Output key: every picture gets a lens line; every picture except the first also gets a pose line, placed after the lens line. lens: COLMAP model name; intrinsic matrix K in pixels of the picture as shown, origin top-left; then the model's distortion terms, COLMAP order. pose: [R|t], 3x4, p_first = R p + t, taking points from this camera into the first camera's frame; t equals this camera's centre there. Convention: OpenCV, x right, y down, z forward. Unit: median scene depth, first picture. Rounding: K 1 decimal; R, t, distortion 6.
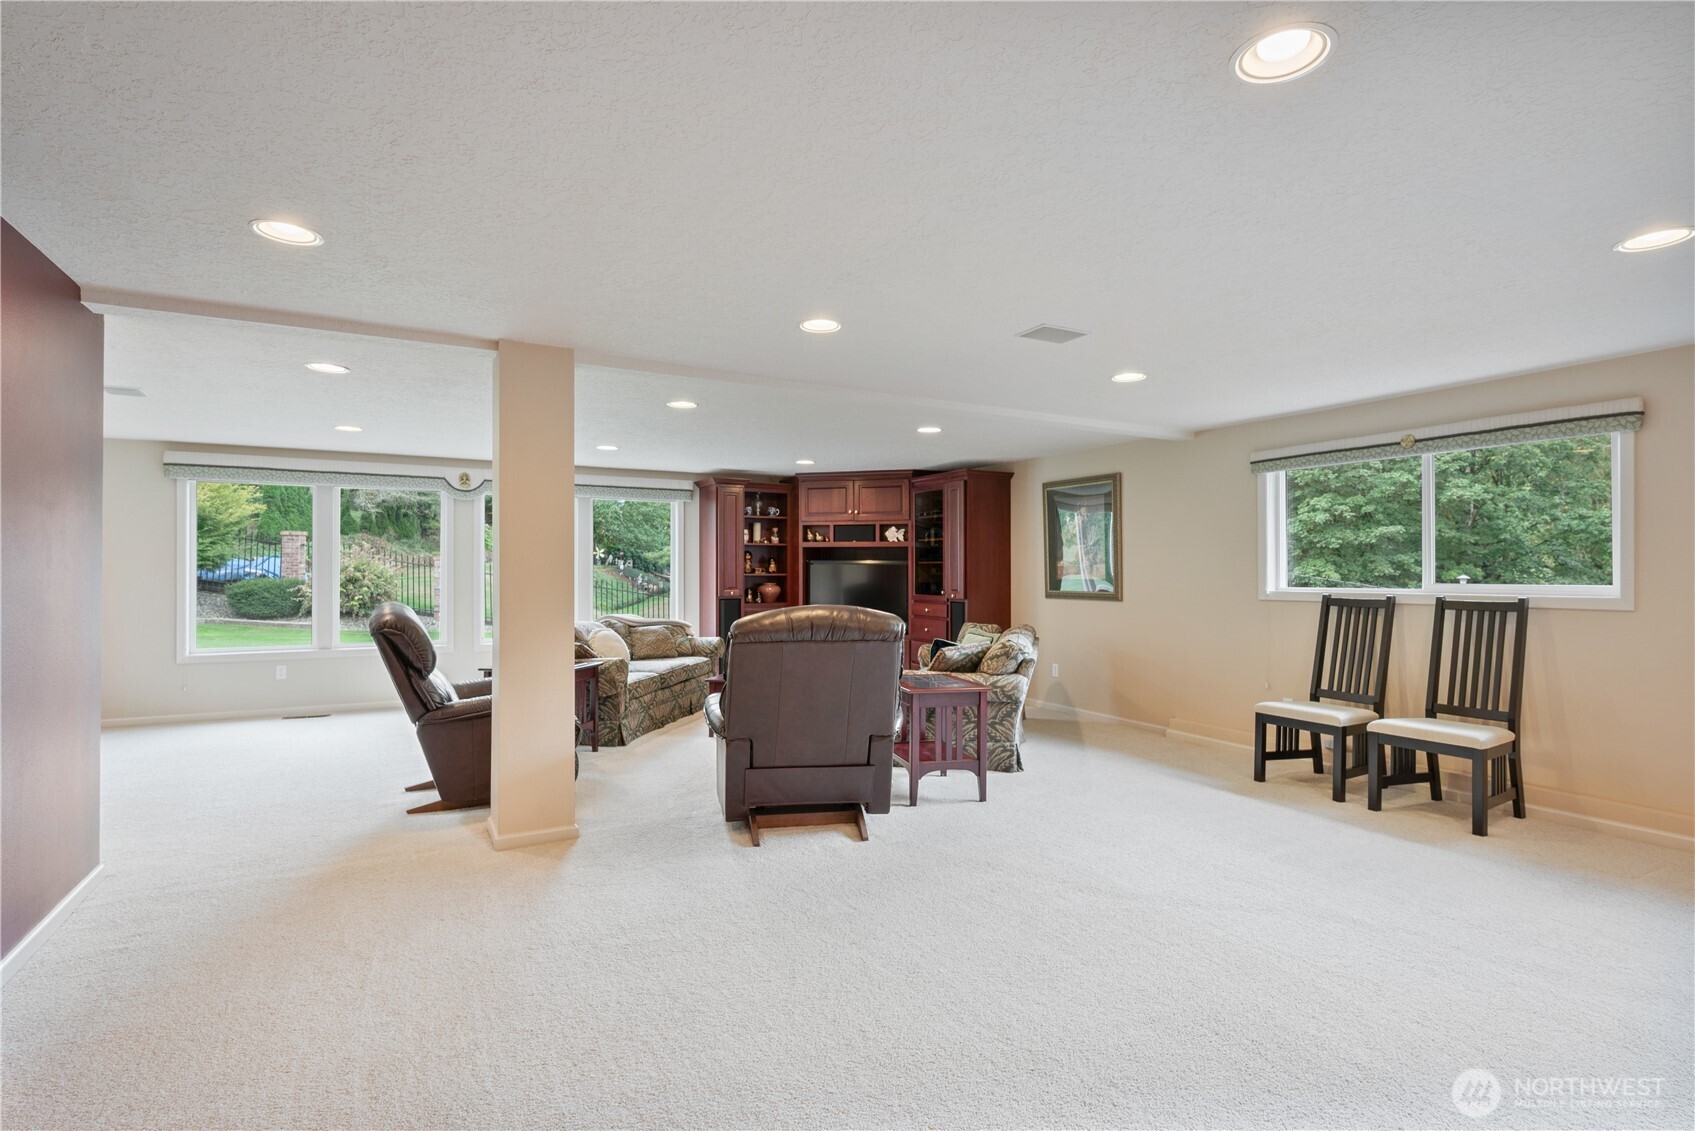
lens RADIAL K [[823.1, 0, 846.8], [0, 823.1, 565.4], [0, 0, 1]] dist [0.014097, -0.000375]
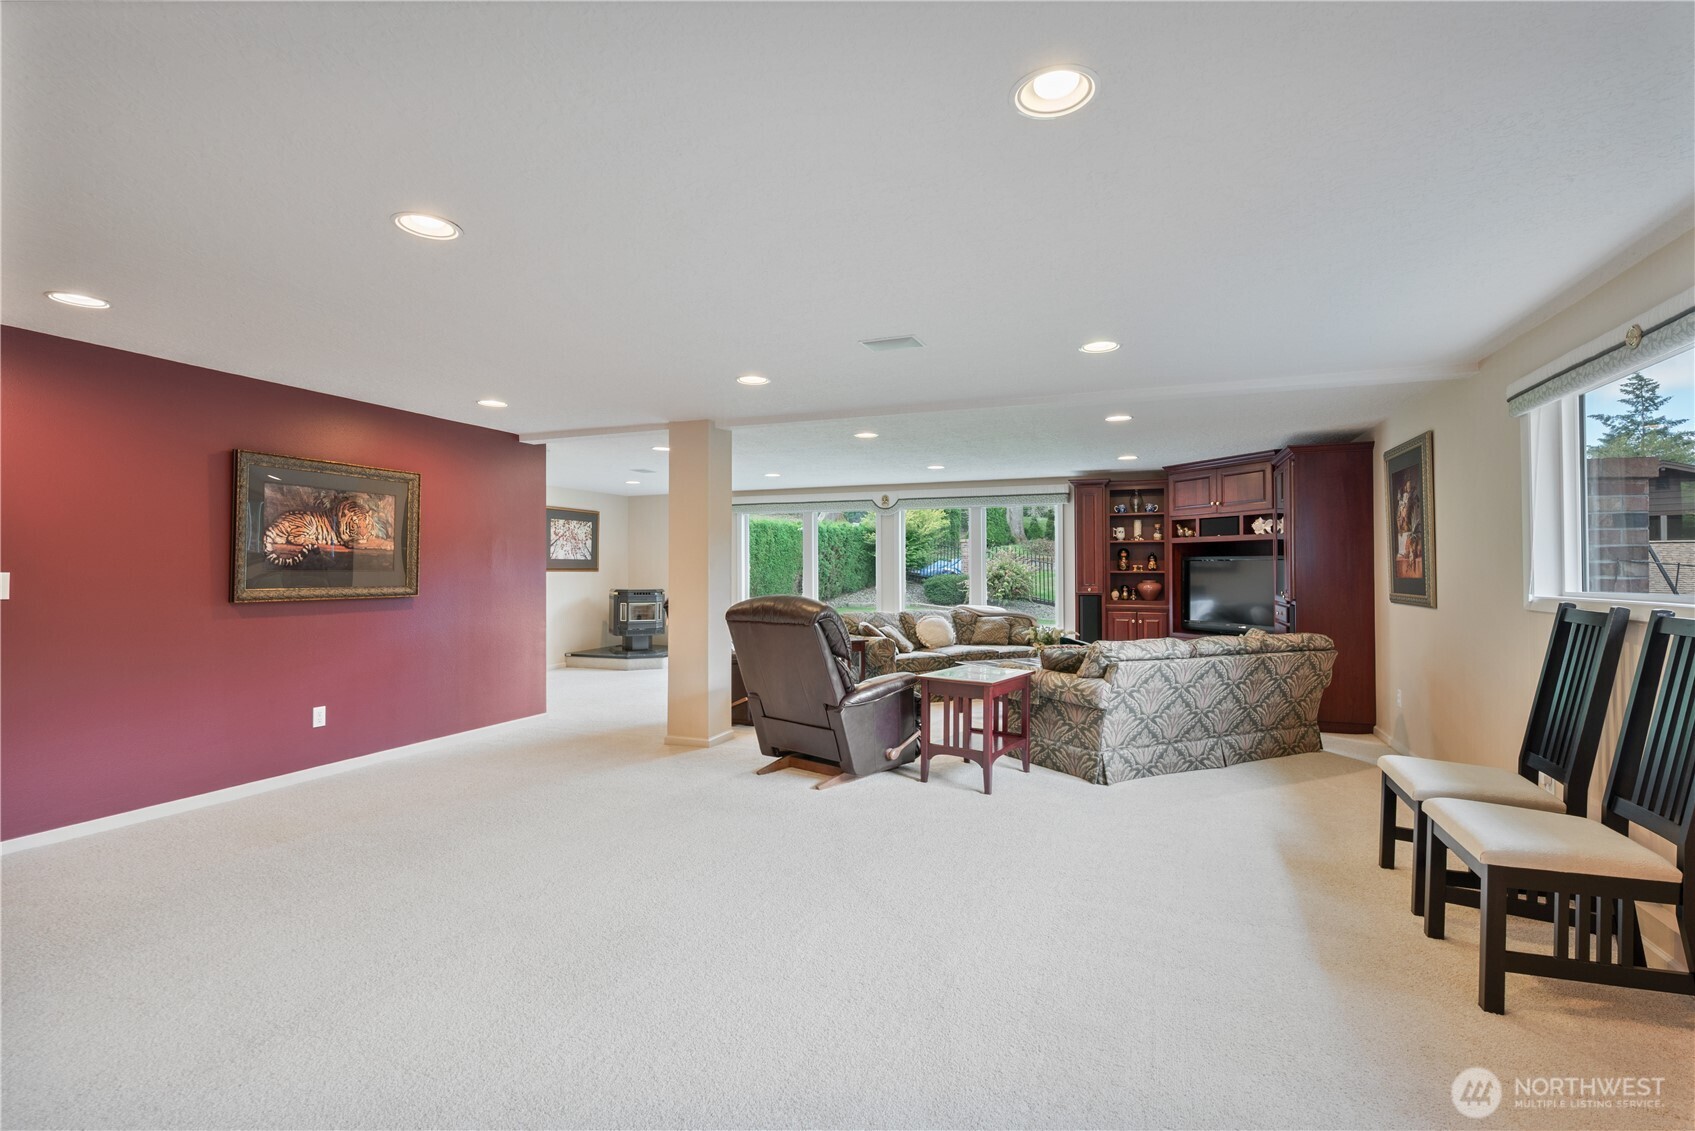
lens RADIAL K [[777.9, 0, 851.9], [0, 777.9, 565.4], [0, 0, 1]] dist [0.004086, 0.001303]
pose [[0.642801, -0.005329, -0.766015, 0.408169], [0.006641, 0.999977, -0.001384, 0.002435], [0.766005, -0.004197, 0.642821, 0.132811]]
